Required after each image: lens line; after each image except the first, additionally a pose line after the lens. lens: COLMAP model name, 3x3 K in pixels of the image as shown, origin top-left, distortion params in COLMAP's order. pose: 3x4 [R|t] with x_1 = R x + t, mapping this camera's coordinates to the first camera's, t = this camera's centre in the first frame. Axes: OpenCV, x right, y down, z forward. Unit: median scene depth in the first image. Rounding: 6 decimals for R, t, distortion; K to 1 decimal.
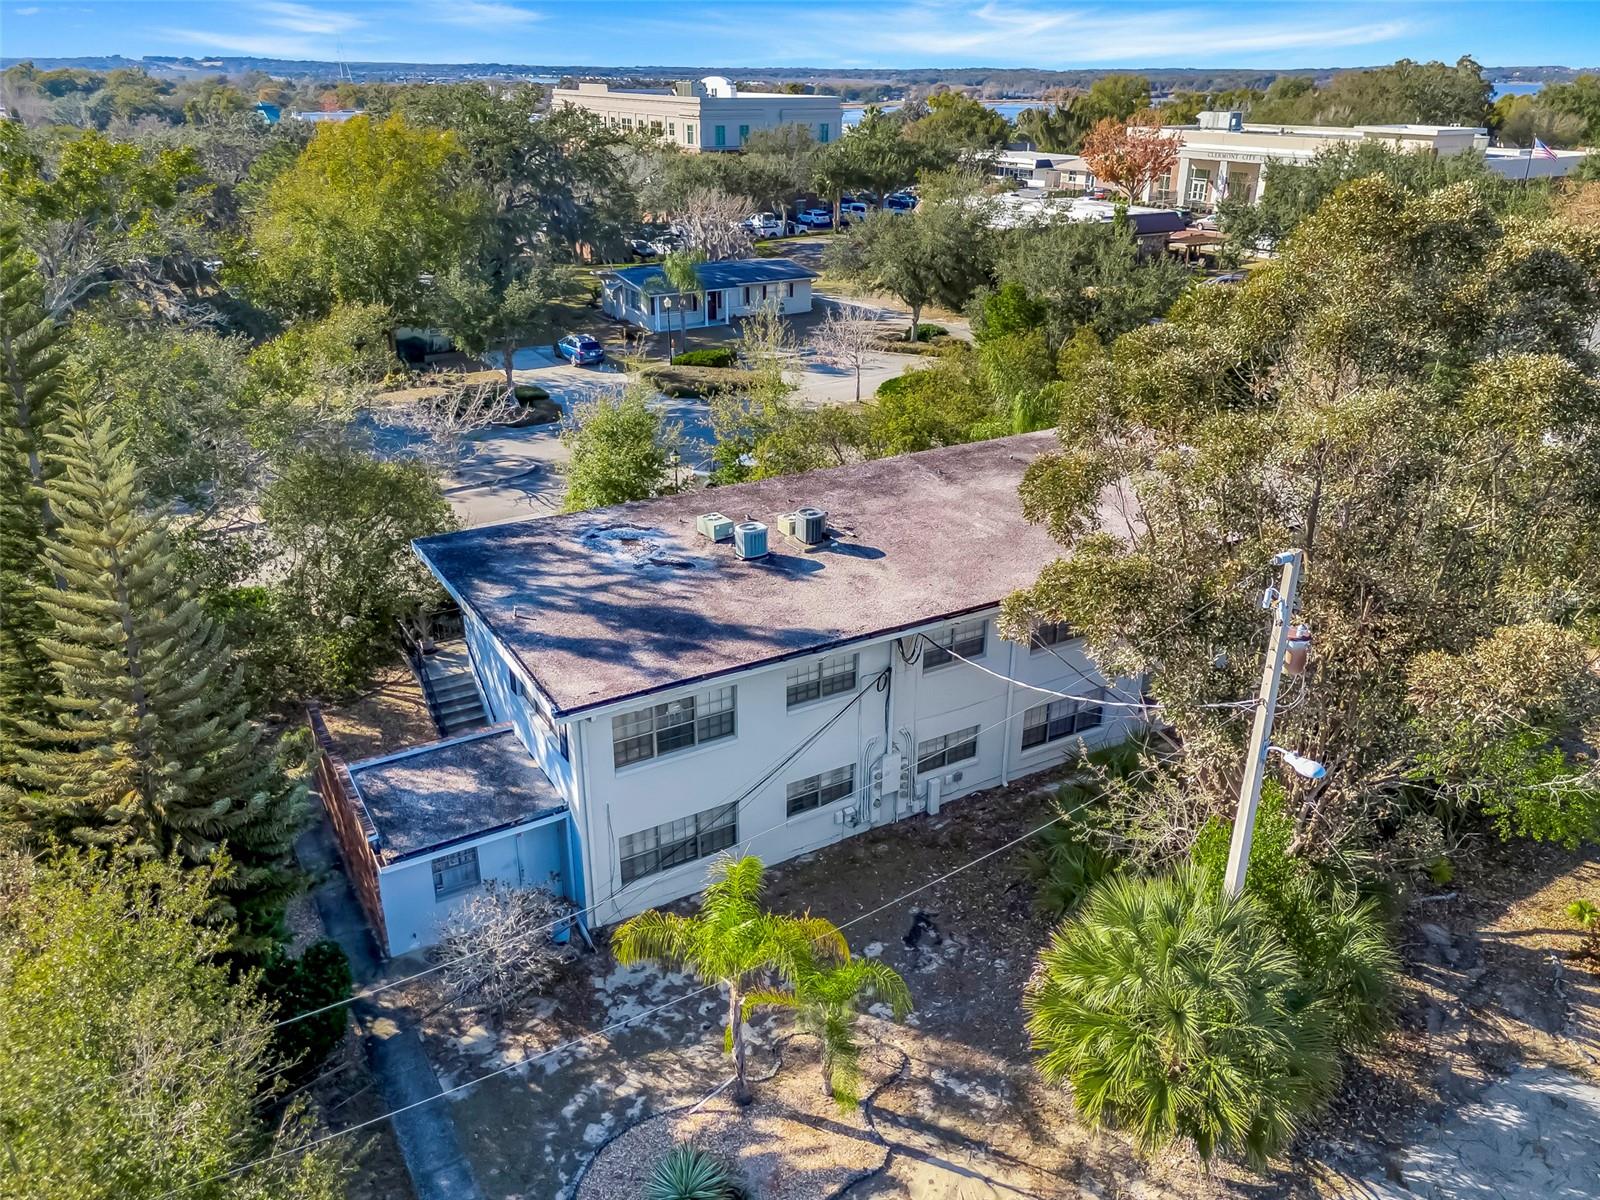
lens RADIAL K [[1198.4, 0, 799.6], [0, 1198.4, 590.1], [0, 0, 1]] dist [0.084769, -0.097230]
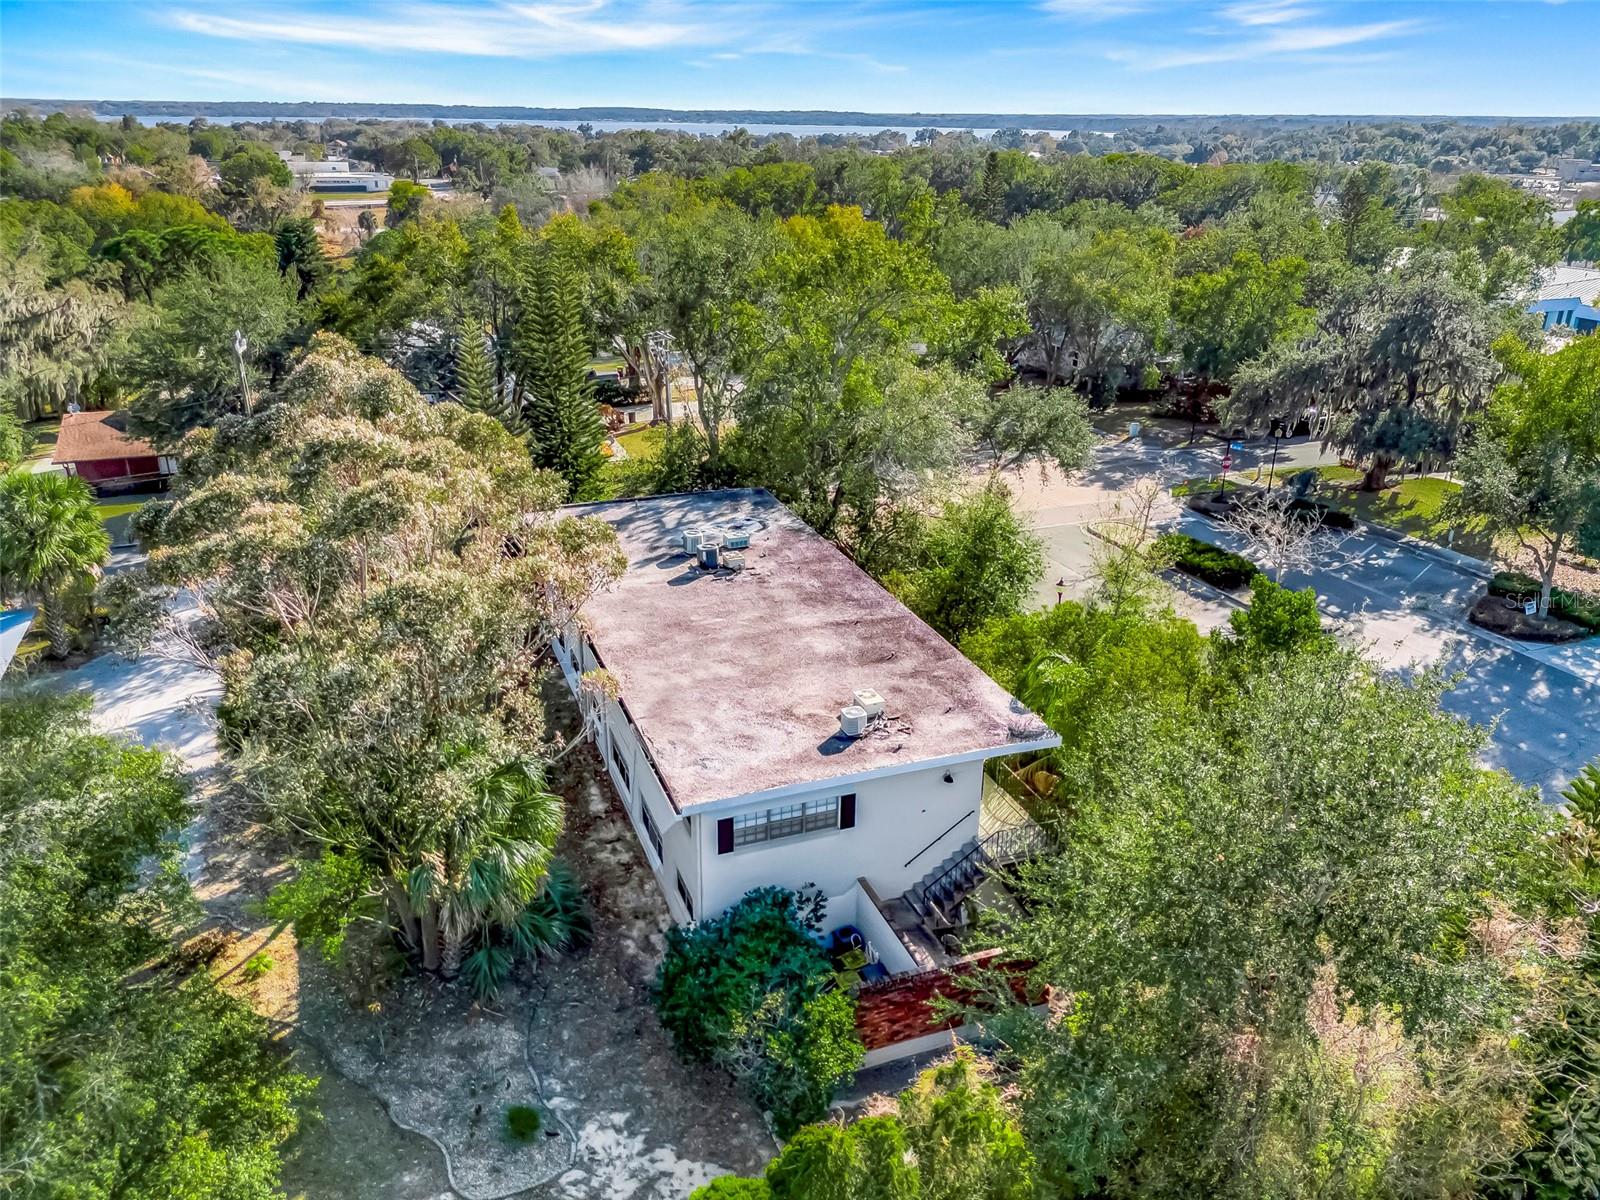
lens RADIAL K [[1198.4, 0, 799.6], [0, 1198.4, 590.1], [0, 0, 1]] dist [0.084769, -0.097230]
pose [[-0.133277, 0.360712, -0.923106, 1.387655], [-0.408241, 0.828745, 0.382781, -0.643971], [0.903093, 0.427866, 0.036805, 1.134348]]
